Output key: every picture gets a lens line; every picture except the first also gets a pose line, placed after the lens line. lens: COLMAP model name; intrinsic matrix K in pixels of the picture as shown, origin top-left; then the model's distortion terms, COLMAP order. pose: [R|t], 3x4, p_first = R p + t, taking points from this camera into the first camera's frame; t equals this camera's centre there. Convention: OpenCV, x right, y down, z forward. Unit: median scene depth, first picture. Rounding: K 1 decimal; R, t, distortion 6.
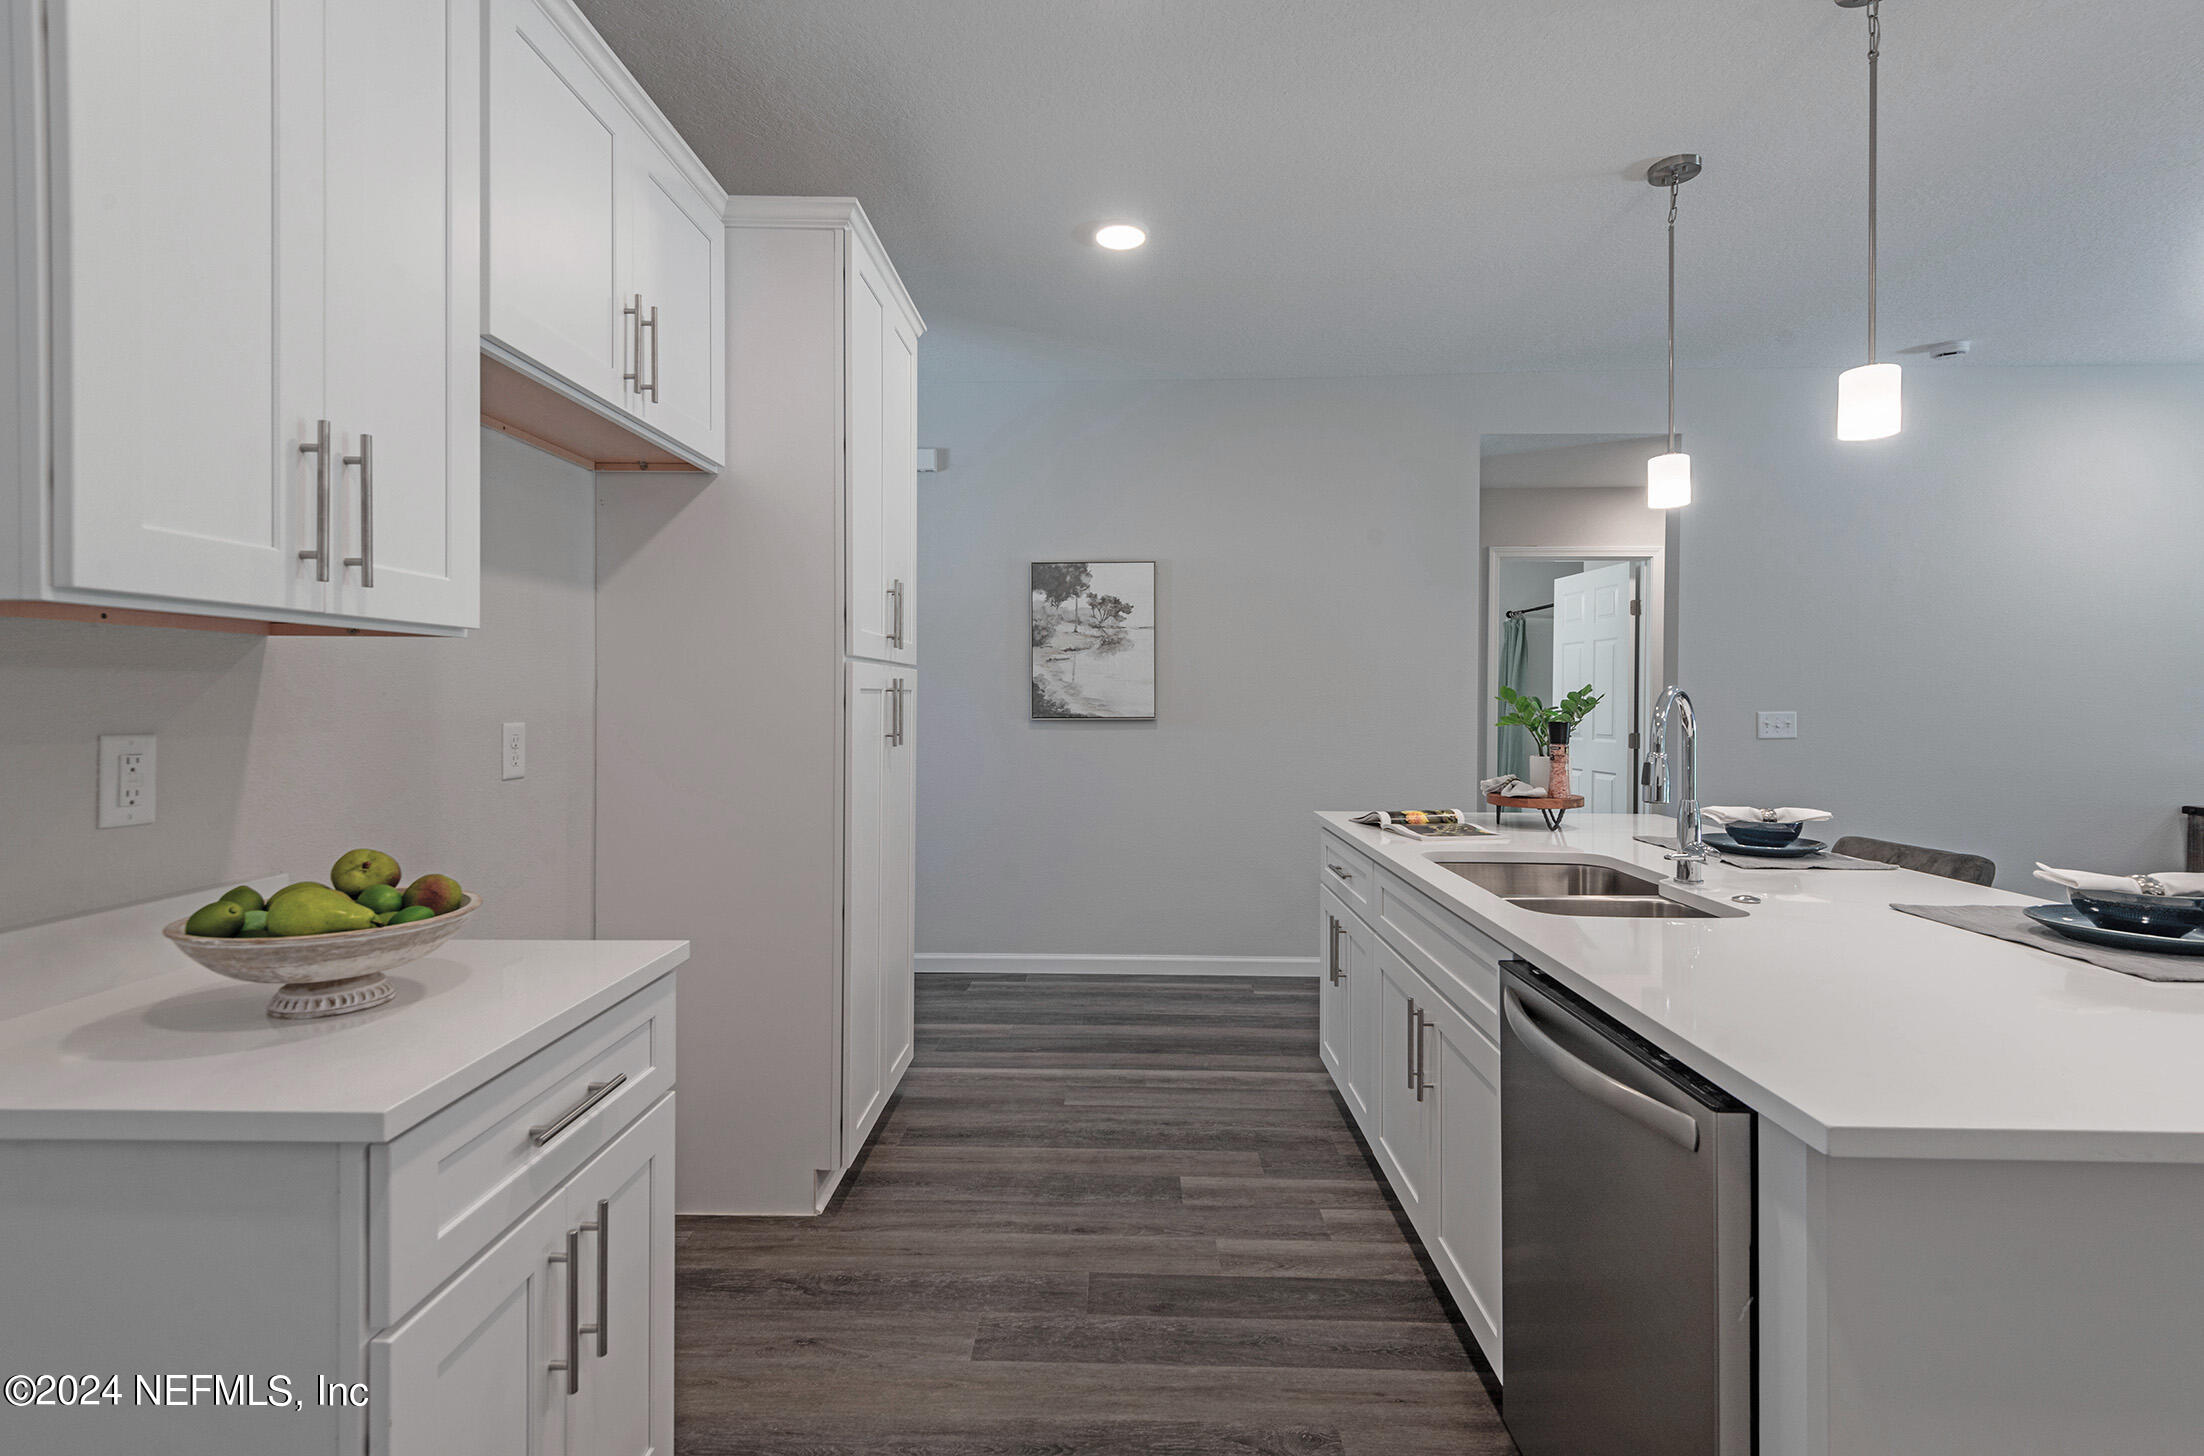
lens RADIAL K [[1024.4, 0, 1111.6], [0, 1024.4, 702.1], [0, 0, 1]] dist [0.002034, 0.000198]
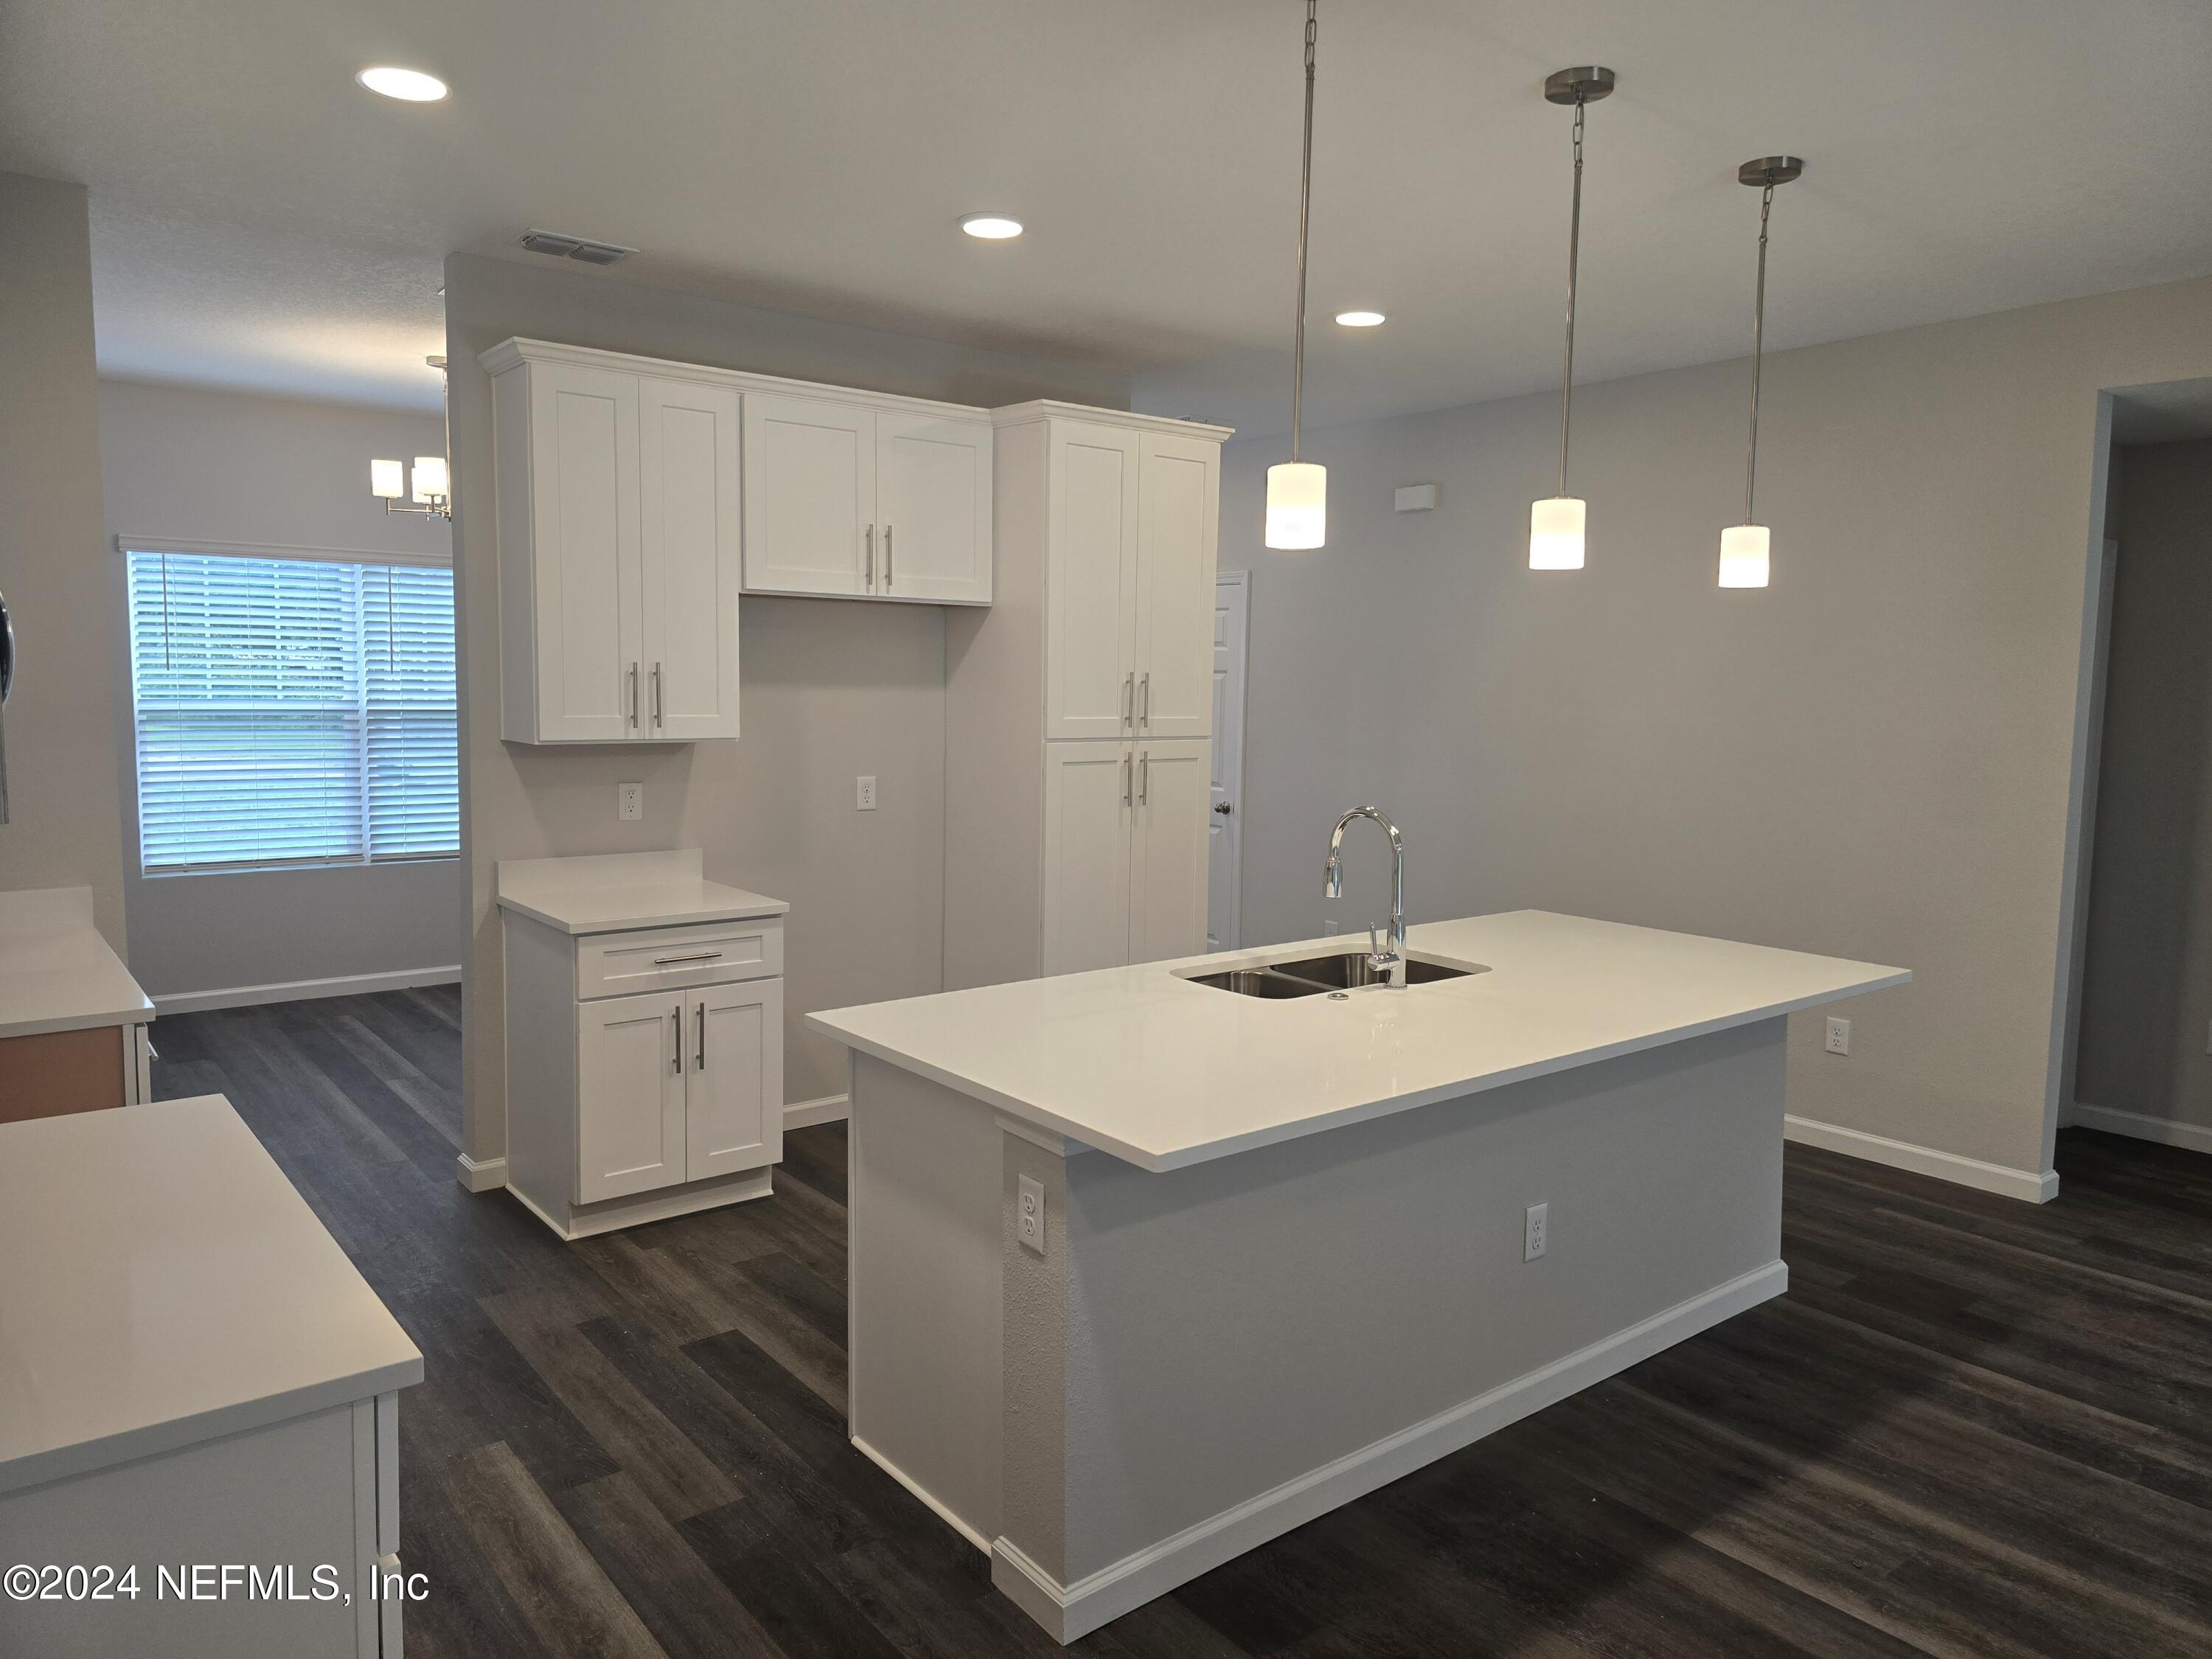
lens RADIAL K [[1455.0, 0, 1099.7], [0, 1455.0, 823.5], [0, 0, 1]] dist [0.004242, -0.002741]
pose [[0.641515, 0.087218, -0.762136, 1.276415], [-0.020241, 0.995094, 0.096840, -0.121975], [0.766843, -0.046698, 0.640133, -0.189251]]
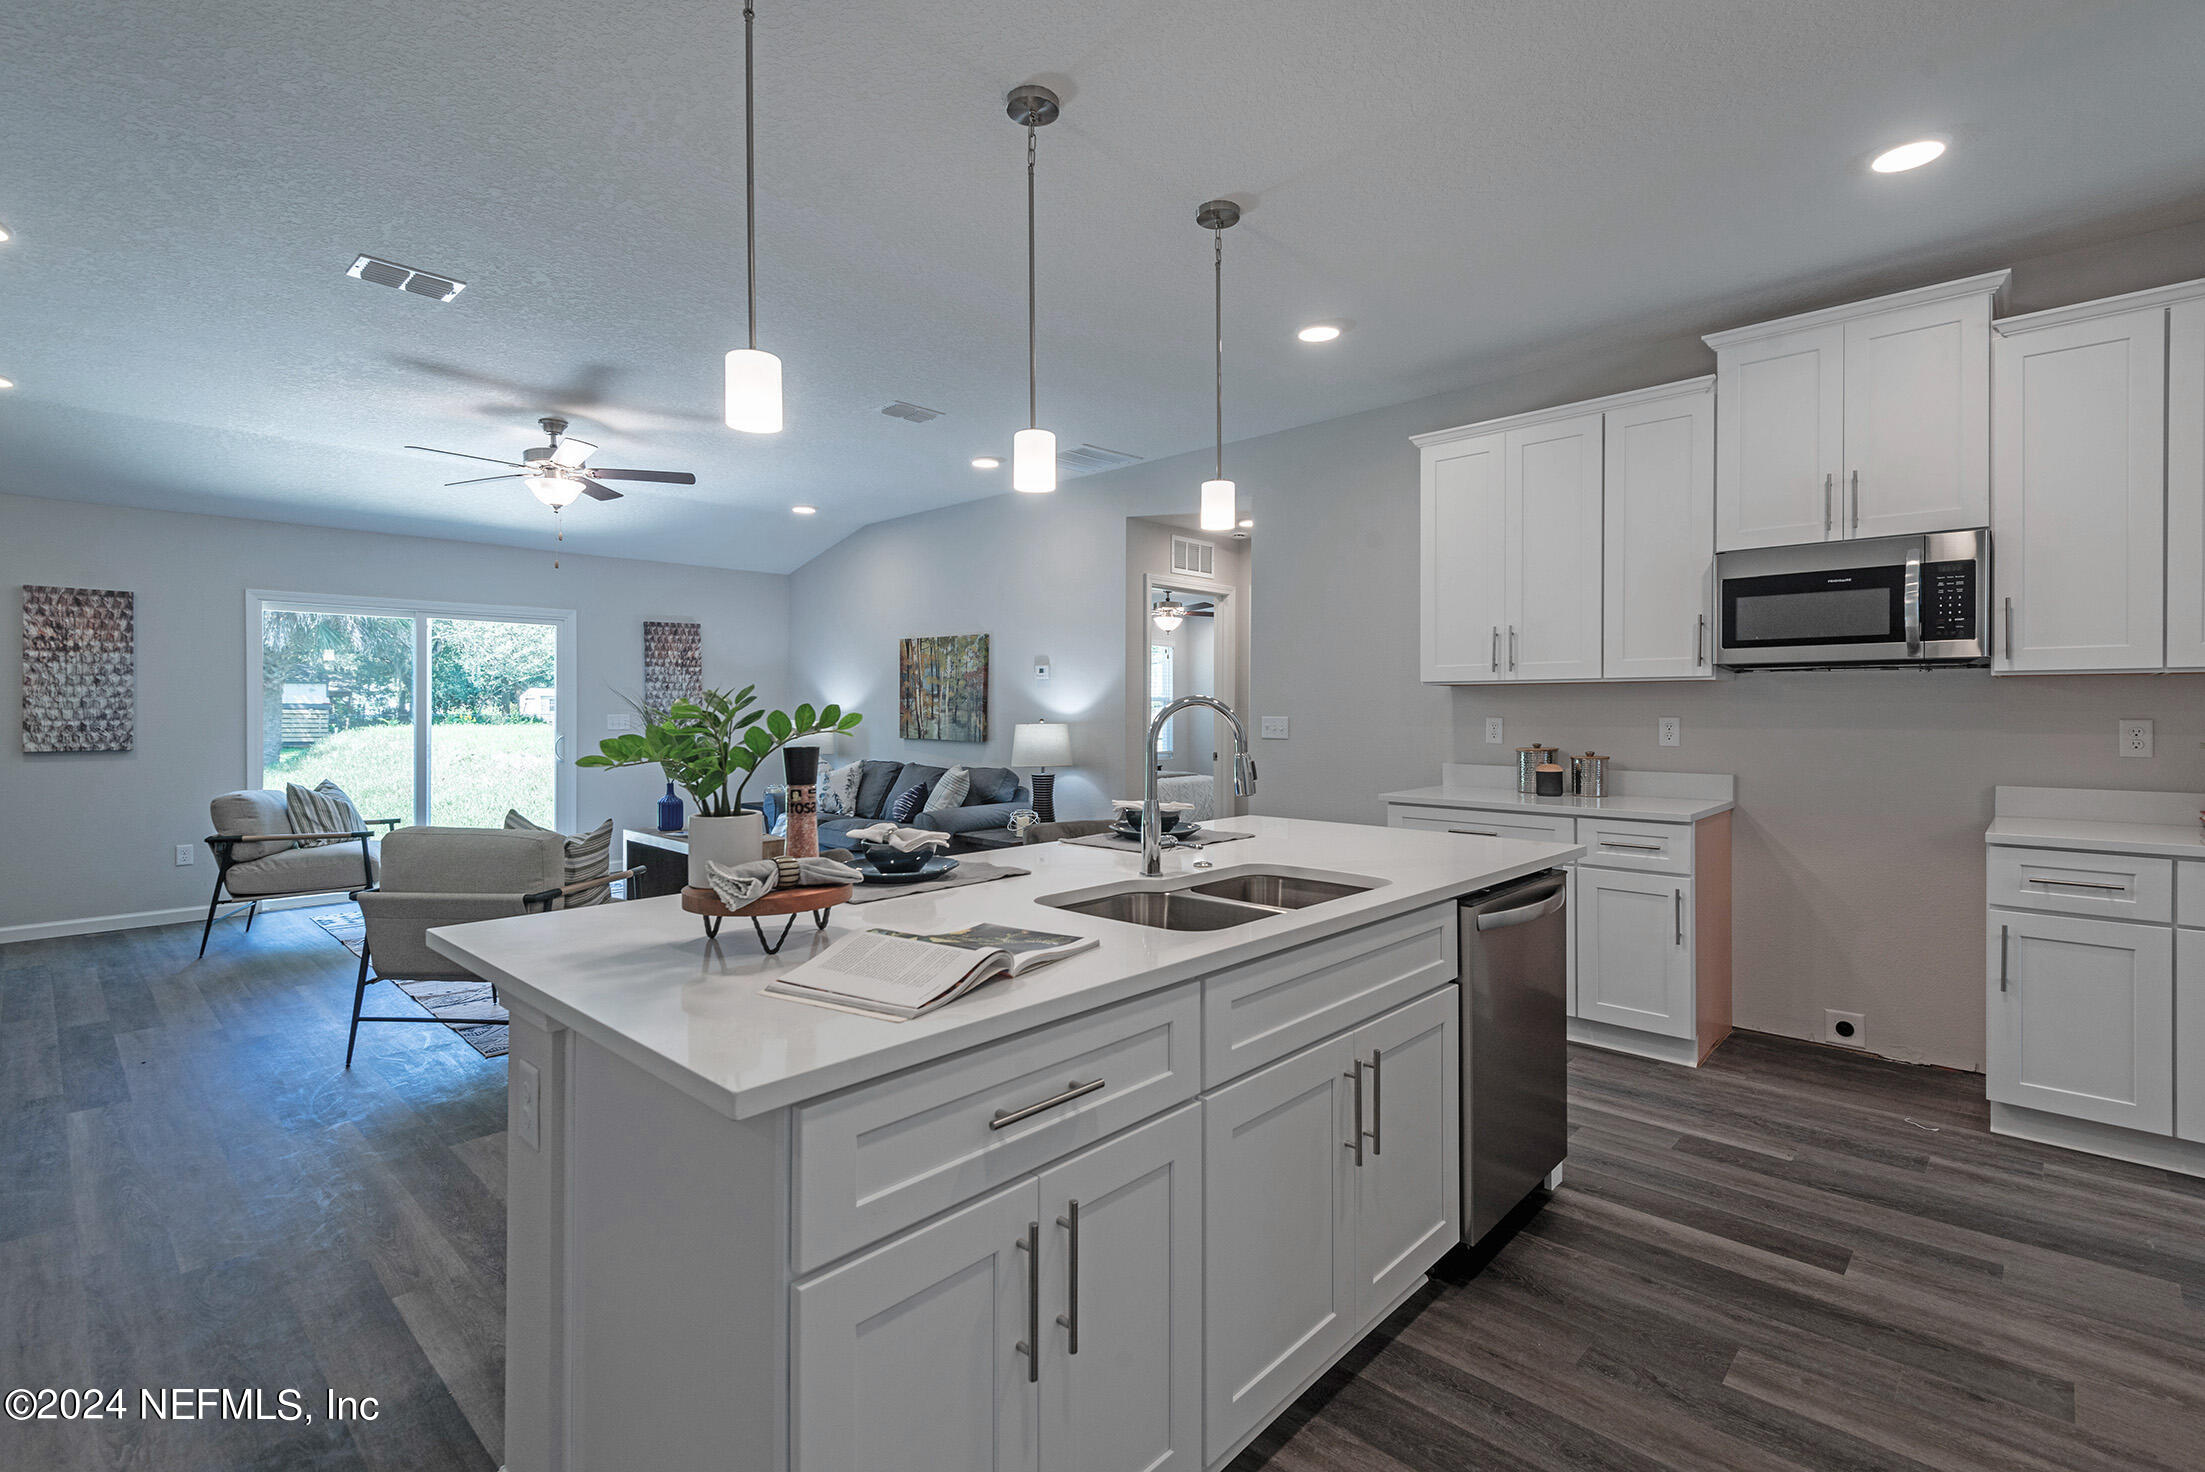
lens RADIAL K [[1010.0, 0, 1119.2], [0, 1010.0, 715.2], [0, 0, 1]] dist [0.020468, -0.007299]
pose [[-0.749064, -0.002603, 0.662493, -0.098979], [0.006237, 0.999920, 0.010980, -0.003589], [-0.662469, 0.012357, -0.748988, 1.526029]]
